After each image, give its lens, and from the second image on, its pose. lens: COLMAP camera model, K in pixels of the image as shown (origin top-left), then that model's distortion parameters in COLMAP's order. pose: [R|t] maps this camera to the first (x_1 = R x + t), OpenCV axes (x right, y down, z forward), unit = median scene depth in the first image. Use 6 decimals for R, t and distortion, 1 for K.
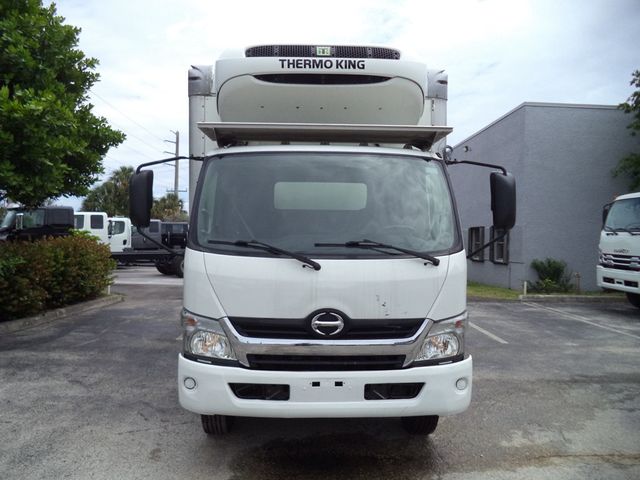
lens RADIAL K [[514.8, 0, 317.5], [0, 514.8, 234.6], [0, 0, 1]] dist [-0.015154, -0.015358]
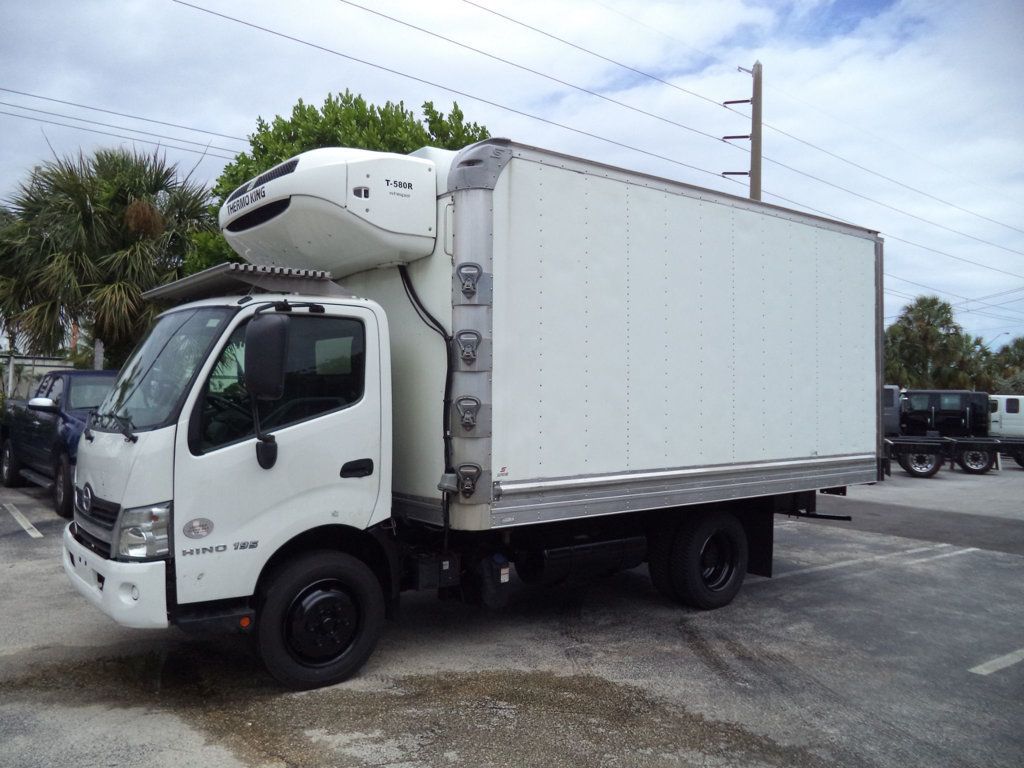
lens RADIAL K [[823.7, 0, 510.6], [0, 823.7, 376.3], [0, 0, 1]] dist [-0.015154, -0.015358]
pose [[0.587844, -0.024685, -0.808598, 1.334315], [-0.007771, 0.999316, -0.036156, -0.003338], [0.808937, 0.027538, 0.587250, 0.573462]]
